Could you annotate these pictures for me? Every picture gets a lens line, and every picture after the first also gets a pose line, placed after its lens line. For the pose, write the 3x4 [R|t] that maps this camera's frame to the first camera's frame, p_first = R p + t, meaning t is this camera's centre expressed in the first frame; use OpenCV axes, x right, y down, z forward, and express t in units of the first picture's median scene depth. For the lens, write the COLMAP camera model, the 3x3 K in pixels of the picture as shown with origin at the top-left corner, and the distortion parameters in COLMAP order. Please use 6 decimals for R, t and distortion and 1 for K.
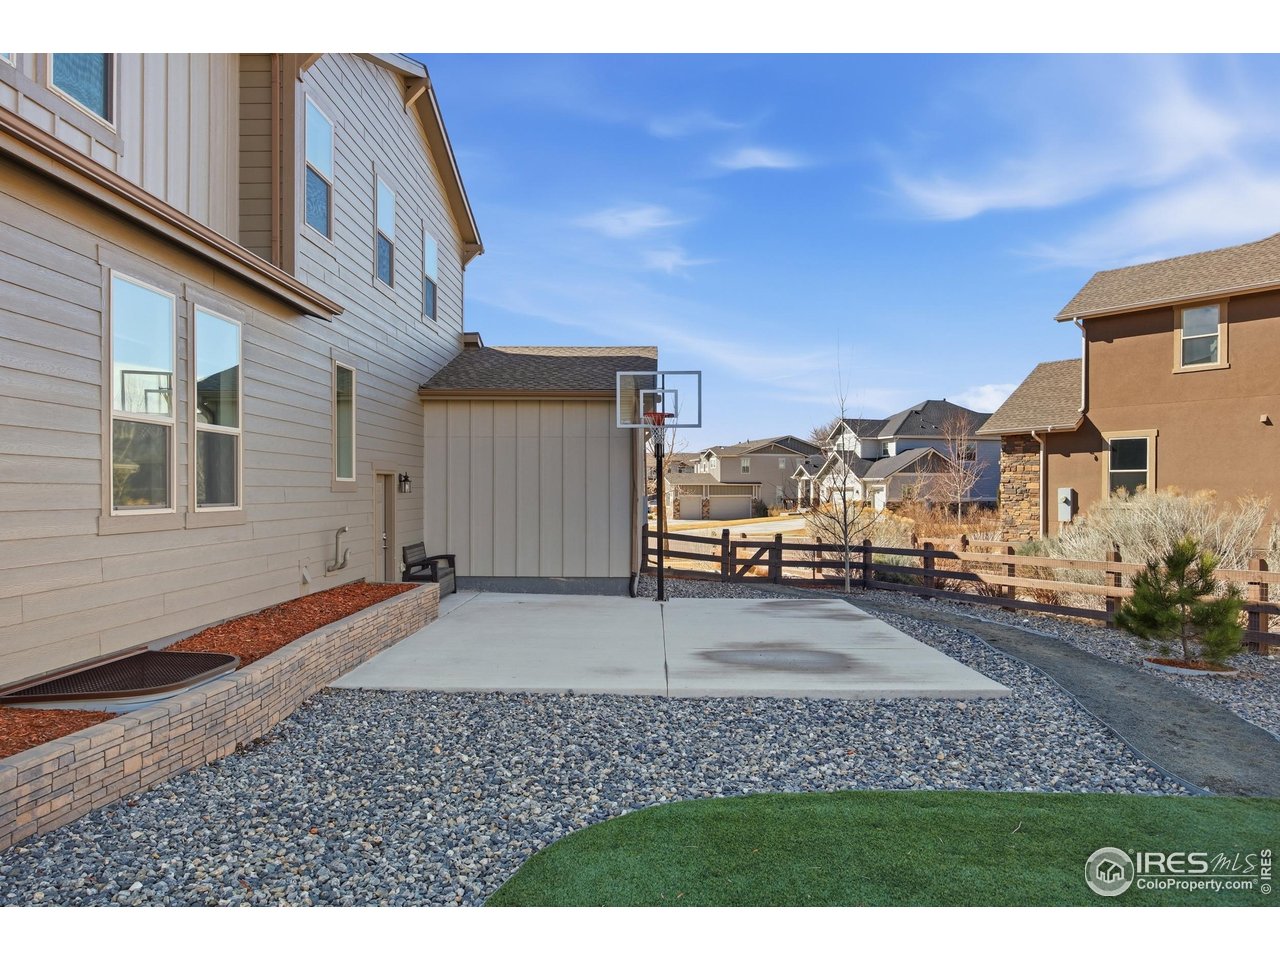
lens RADIAL K [[958.5, 0, 640.0], [0, 958.5, 480.0], [0, 0, 1]] dist [0.094163, -0.088050]
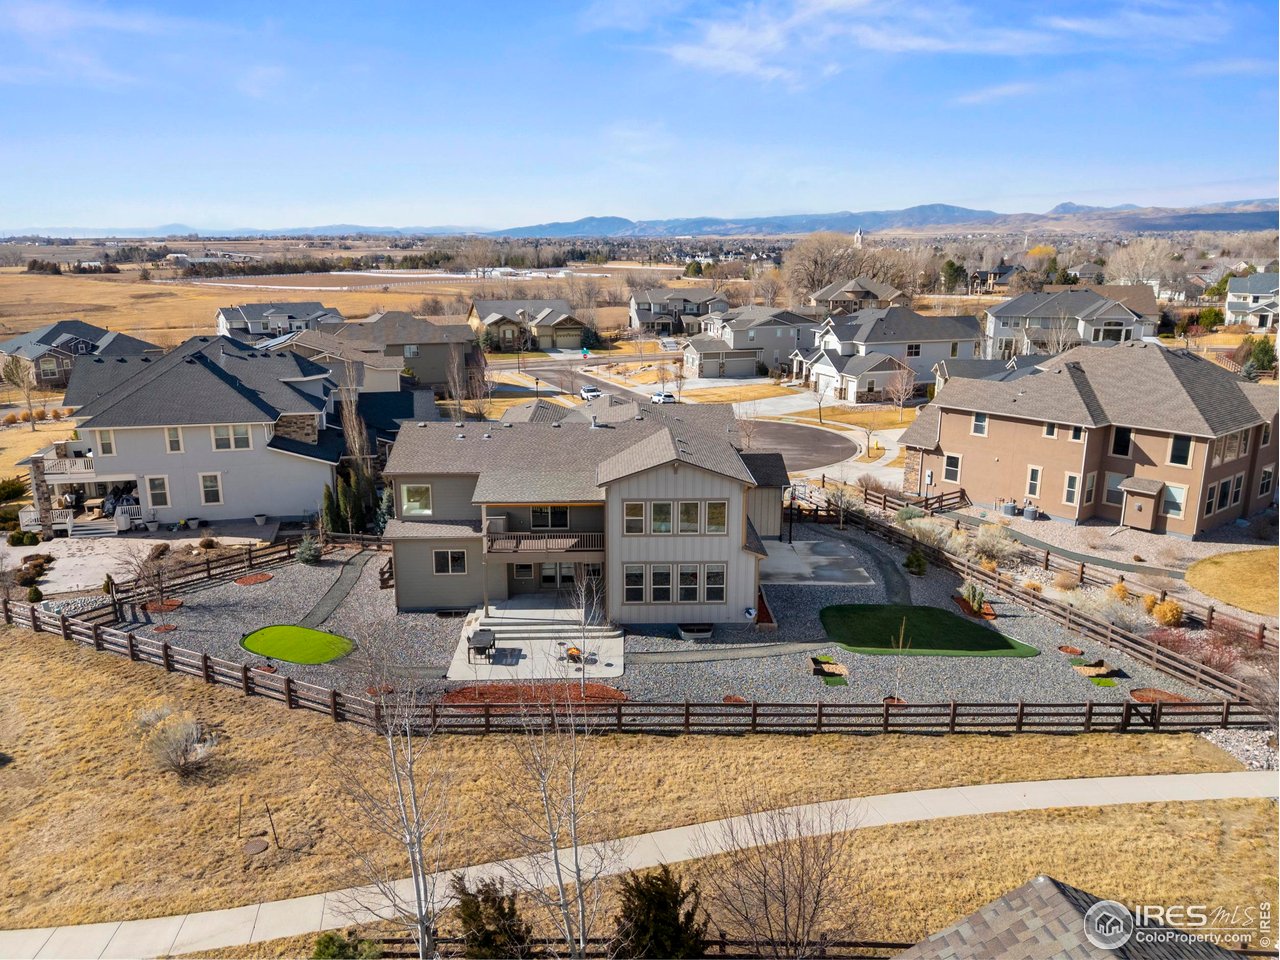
lens RADIAL K [[958.5, 0, 640.0], [0, 958.5, 480.0], [0, 0, 1]] dist [0.094163, -0.088050]
pose [[0.999324, -0.005103, 0.036407, -0.114290], [-0.003576, 0.972130, 0.234417, -0.160462], [-0.036589, -0.234388, 0.971454, -0.403161]]
